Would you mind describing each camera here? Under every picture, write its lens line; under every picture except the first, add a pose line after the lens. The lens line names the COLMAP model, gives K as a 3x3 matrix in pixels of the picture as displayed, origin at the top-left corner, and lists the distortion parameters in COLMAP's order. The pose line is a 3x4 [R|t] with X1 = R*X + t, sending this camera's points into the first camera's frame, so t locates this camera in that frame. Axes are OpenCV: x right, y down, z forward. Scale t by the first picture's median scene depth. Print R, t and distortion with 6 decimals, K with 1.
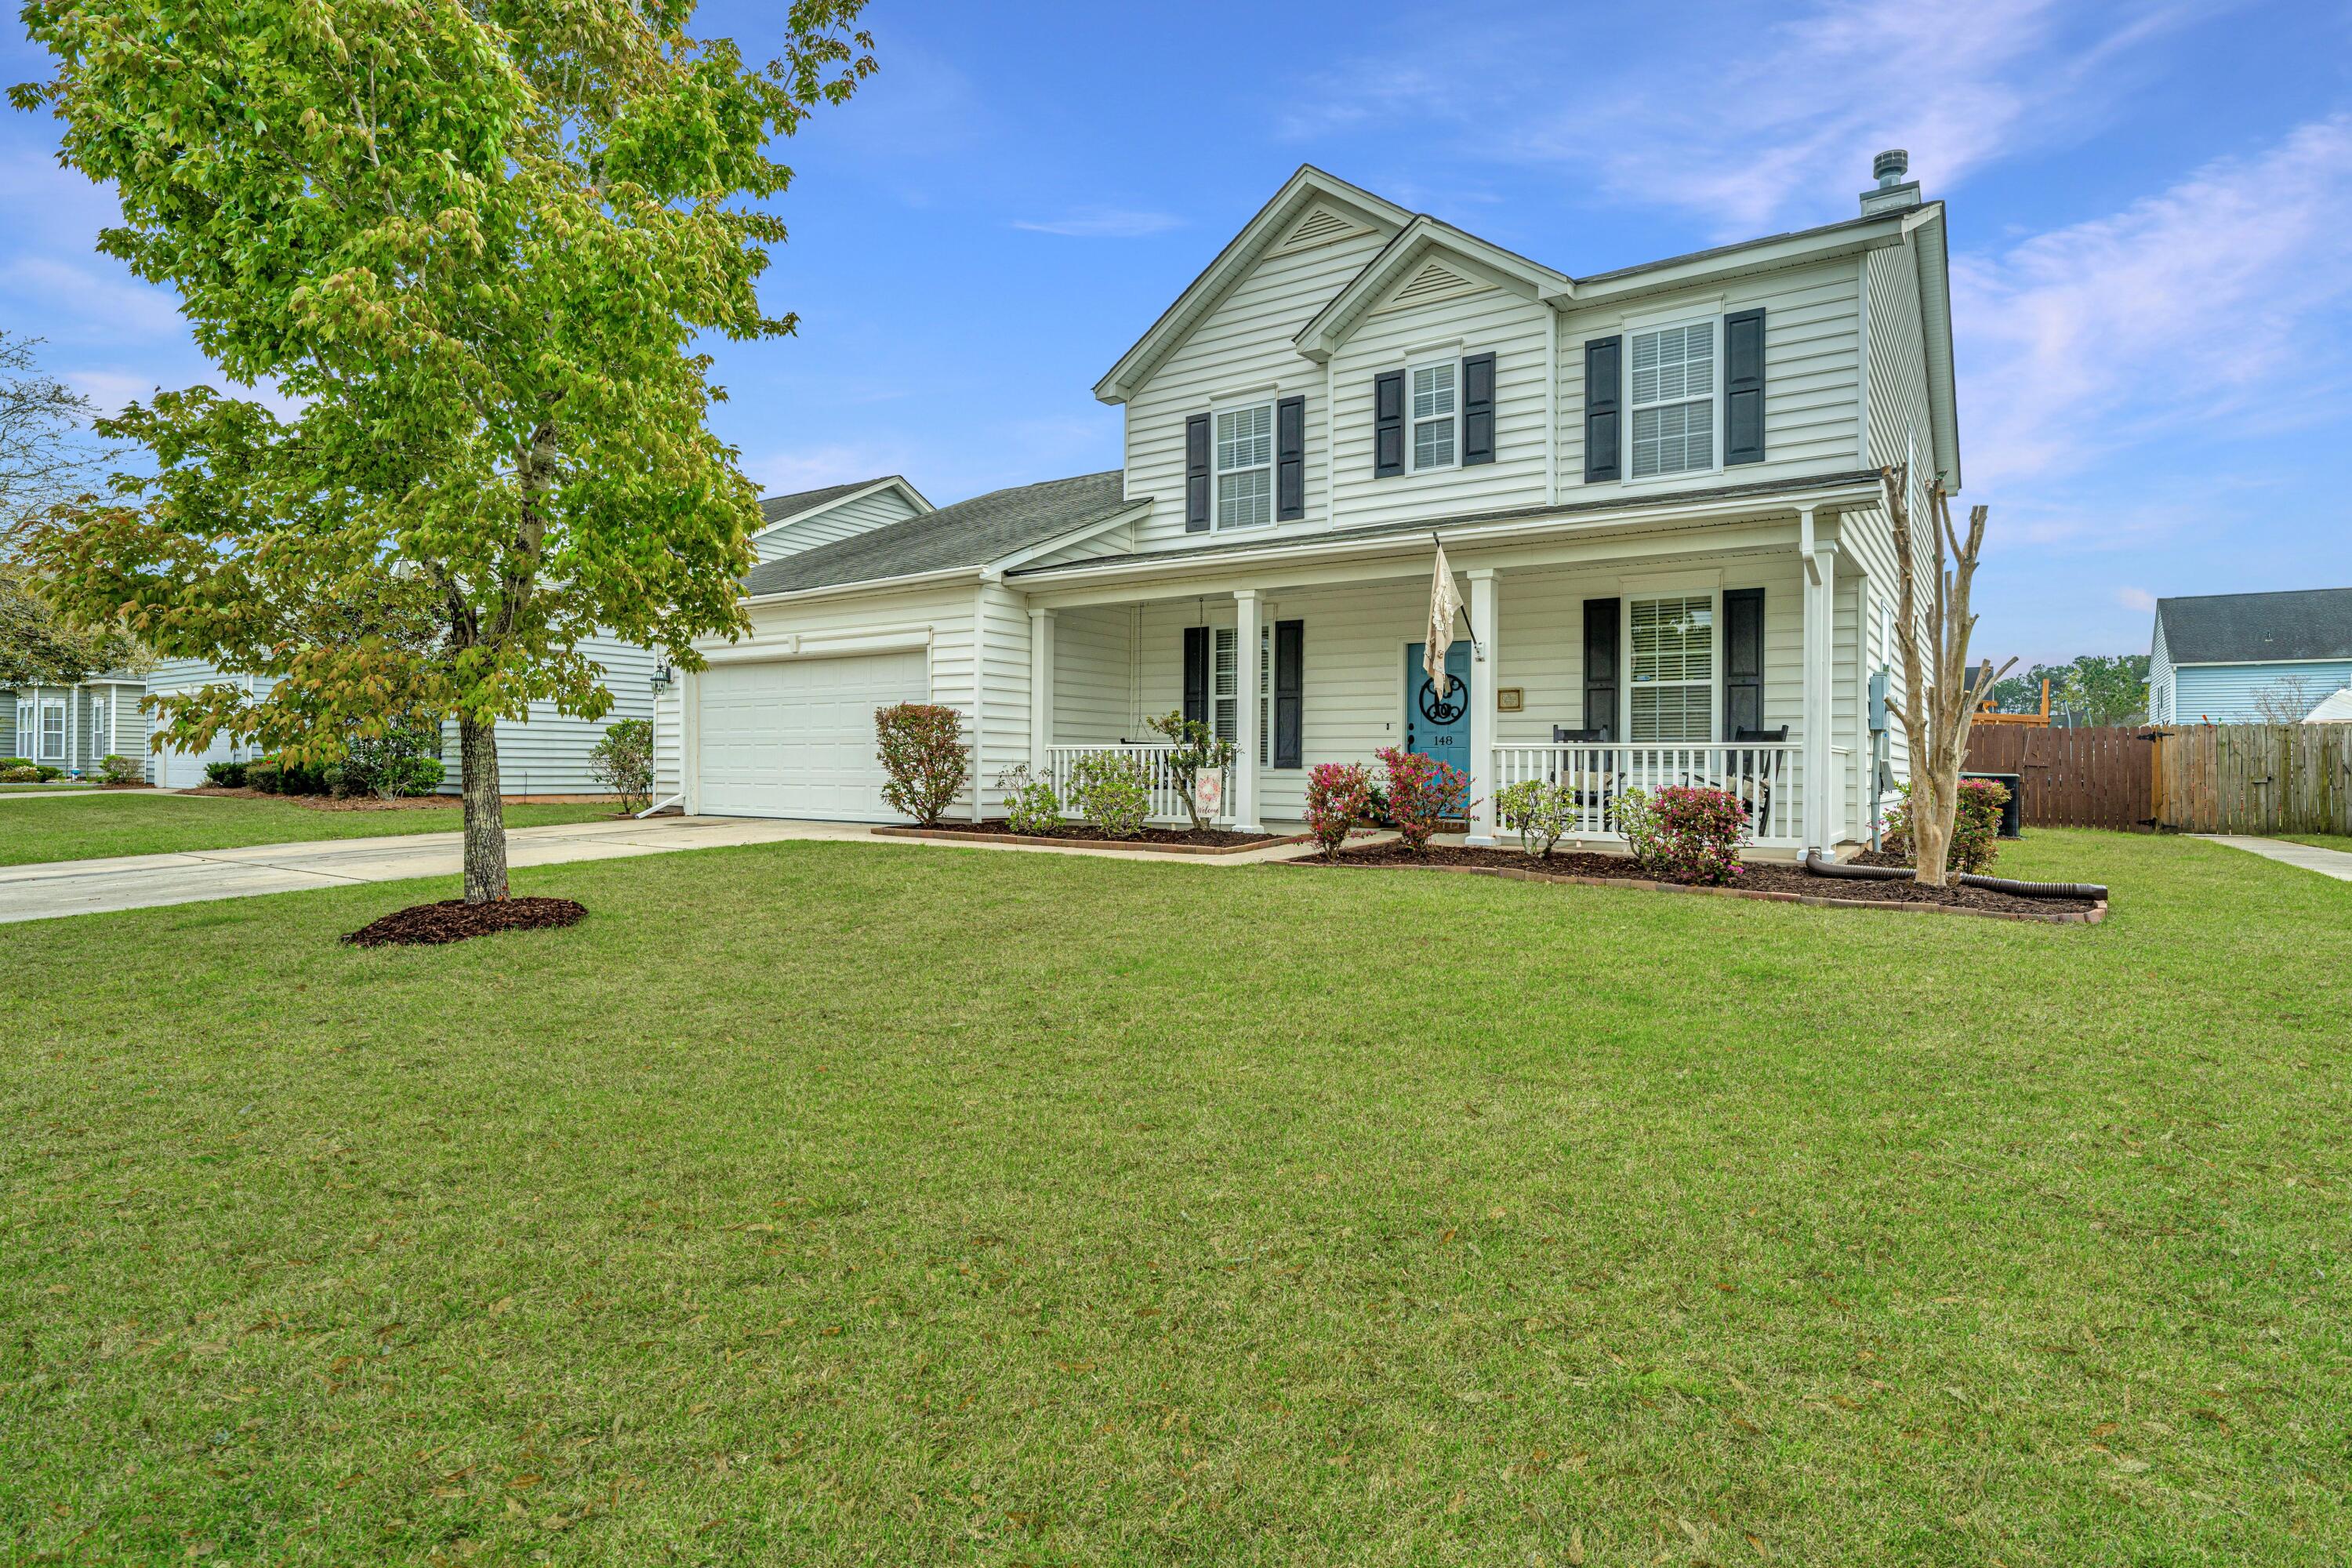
lens RADIAL K [[1231.8, 0, 1101.9], [0, 1231.8, 771.8], [0, 0, 1]] dist [0.000733, 0.000777]
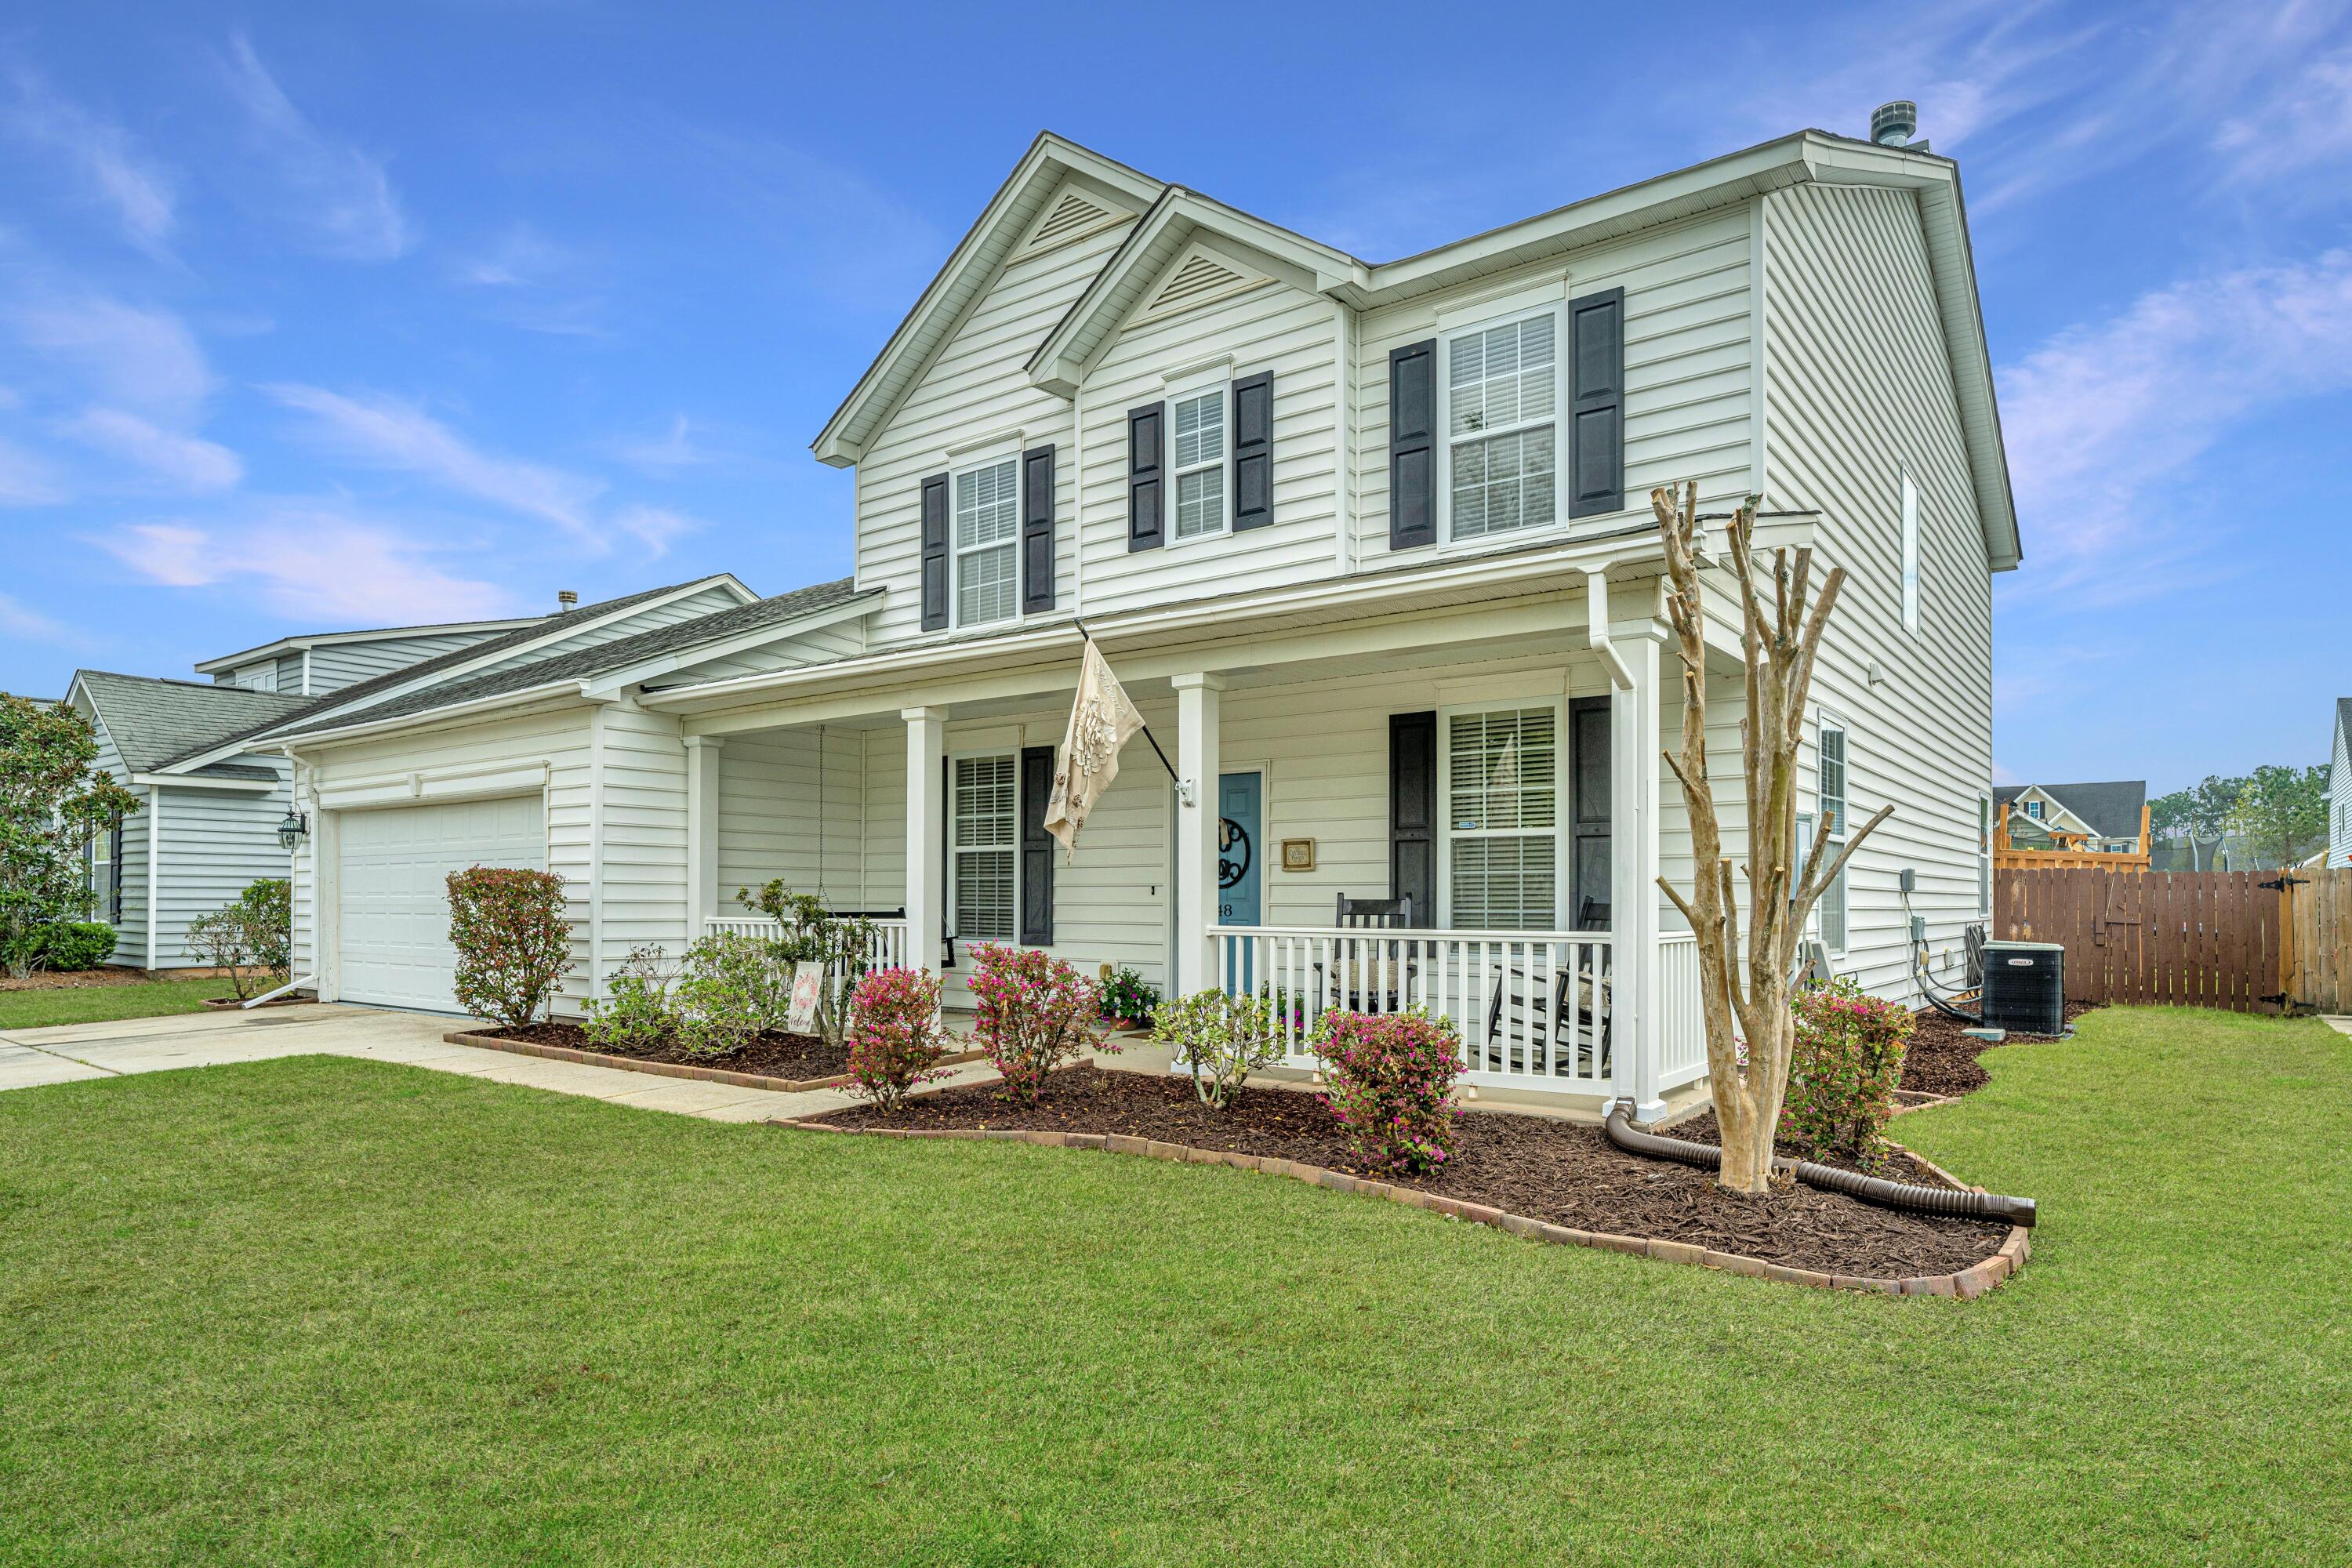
lens RADIAL K [[1360.7, 0, 1059.2], [0, 1360.7, 902.6], [0, 0, 1]] dist [0.001850, -0.000980]
pose [[0.998471, -0.006341, -0.054918, 0.231784], [0.006203, 0.999977, -0.002681, -0.029066], [0.054934, 0.002337, 0.998487, 0.197807]]
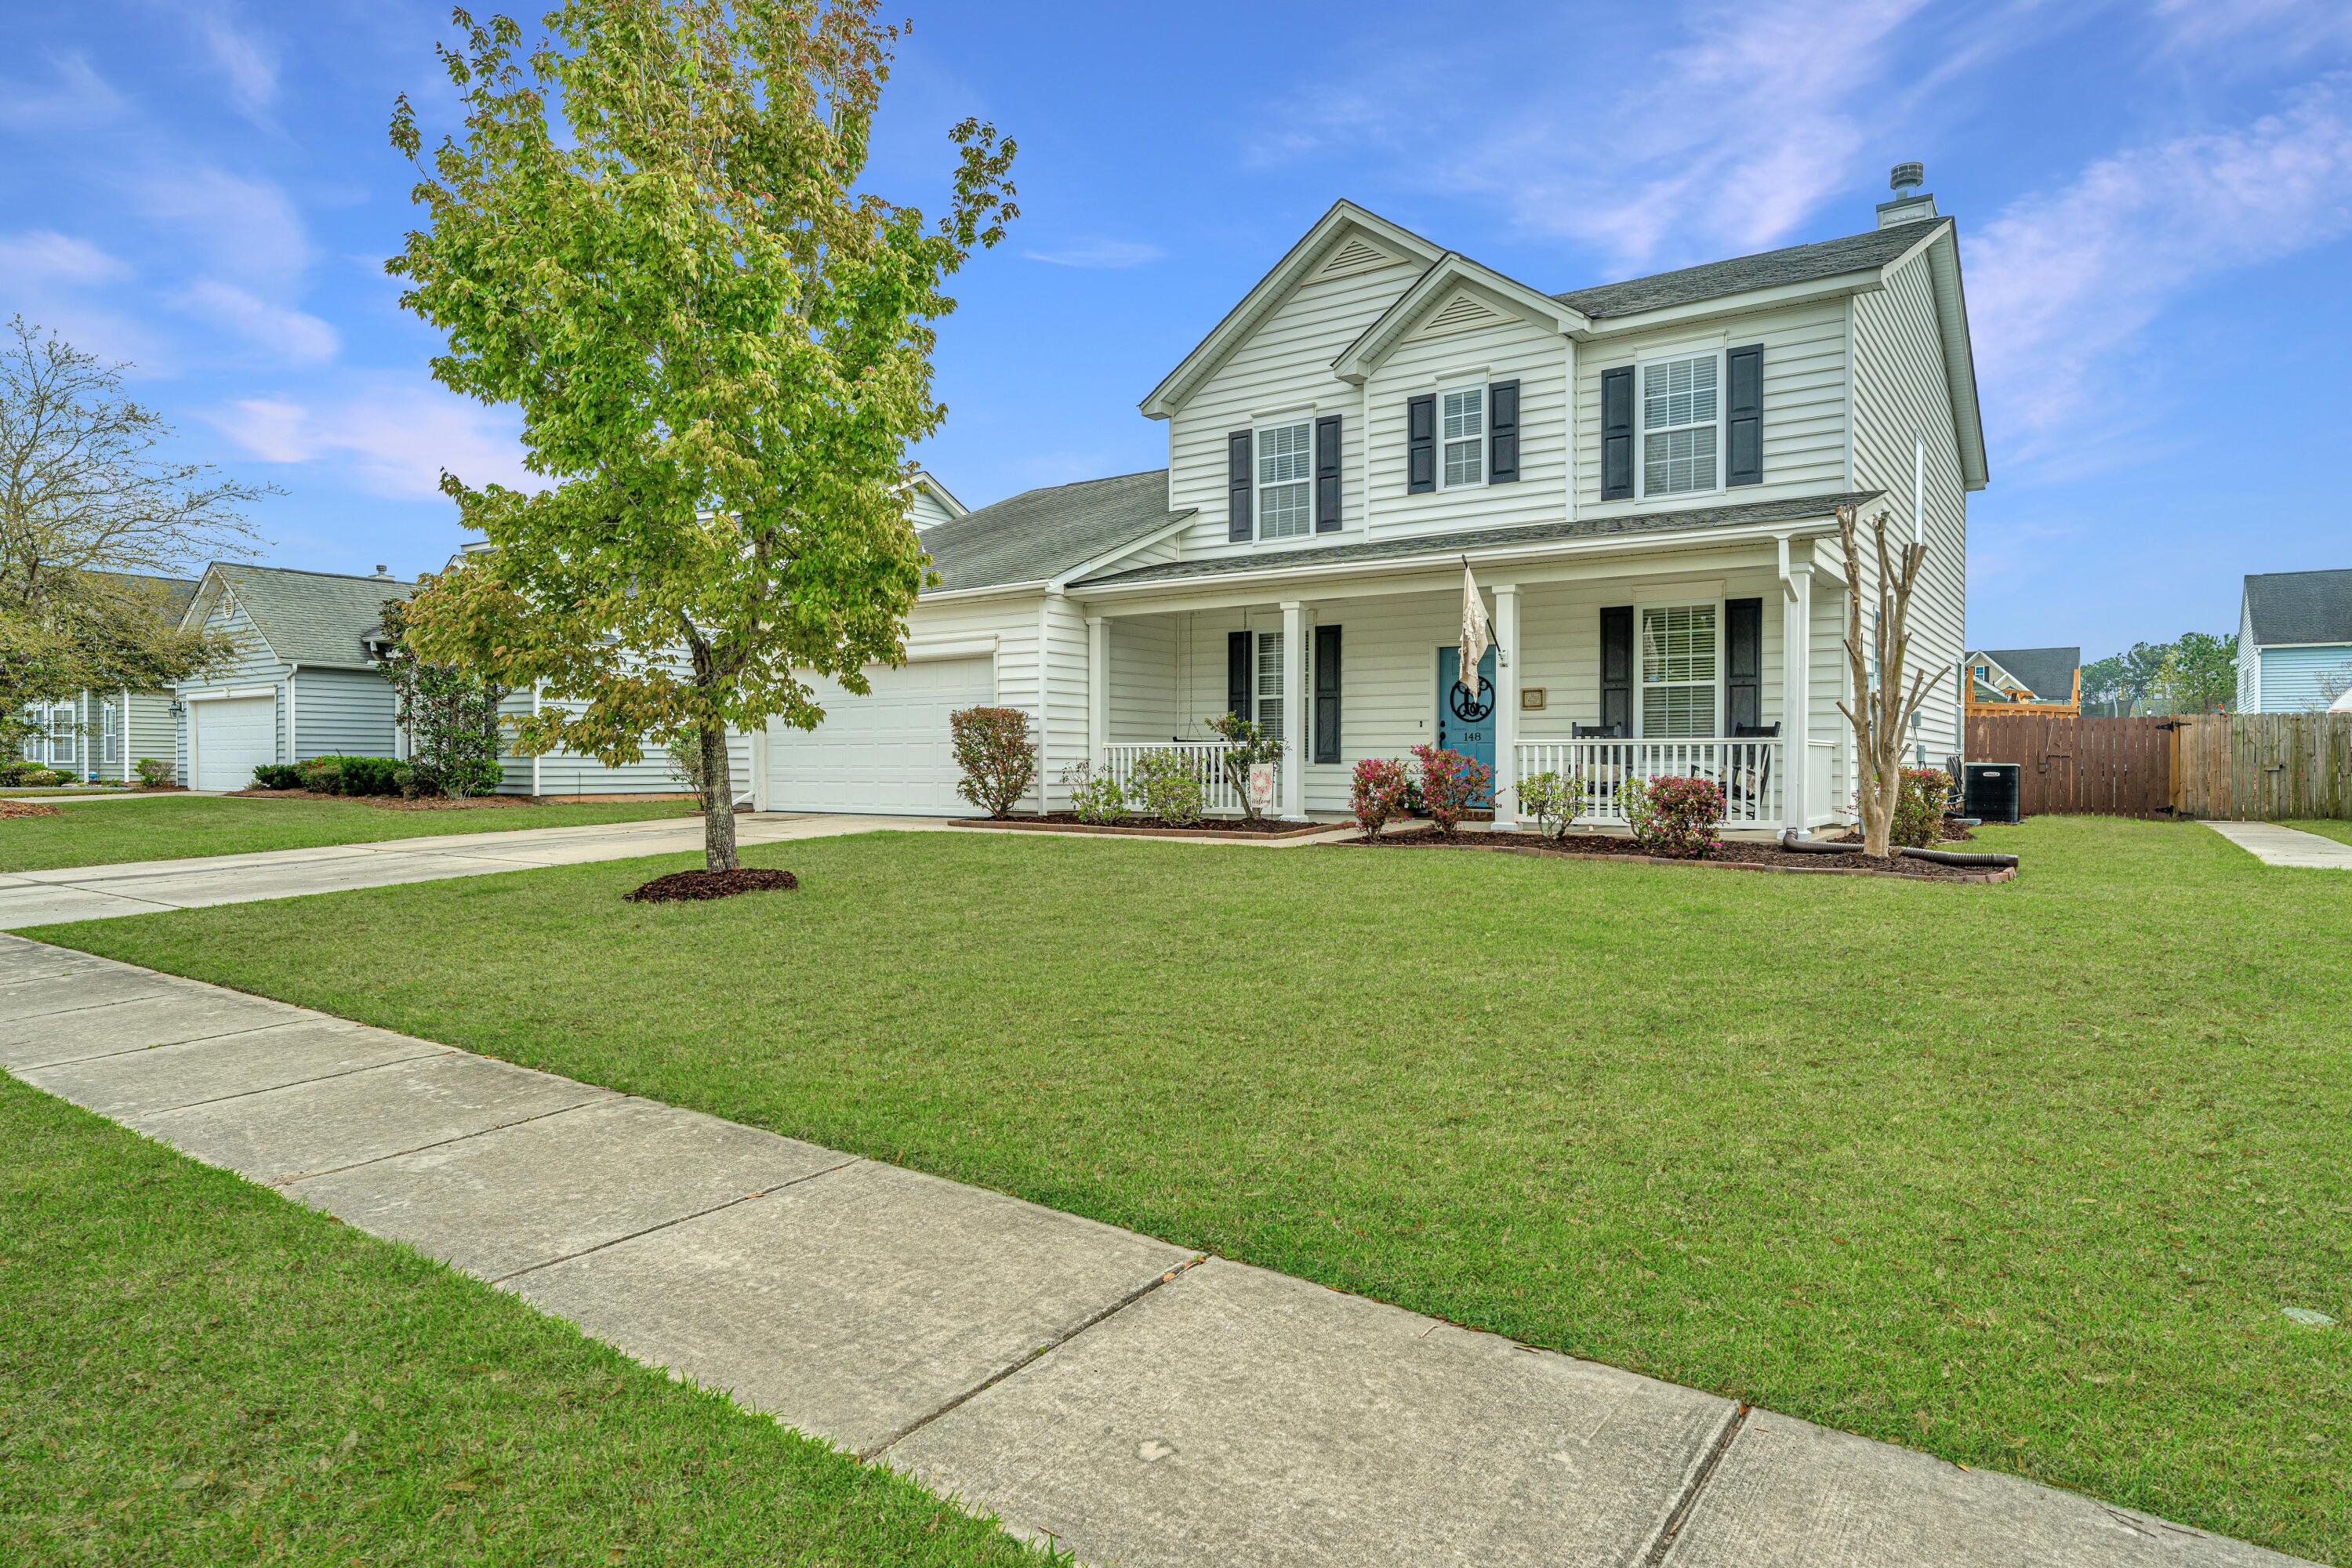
lens RADIAL K [[1357.0, 0, 1079.4], [0, 1357.0, 791.6], [0, 0, 1]] dist [0.000952, 0.000382]
pose [[0.999848, -0.006715, -0.016063, -0.051103], [0.006985, 0.999835, 0.016788, 0.000477], [0.015947, -0.016897, 0.999730, -0.205924]]
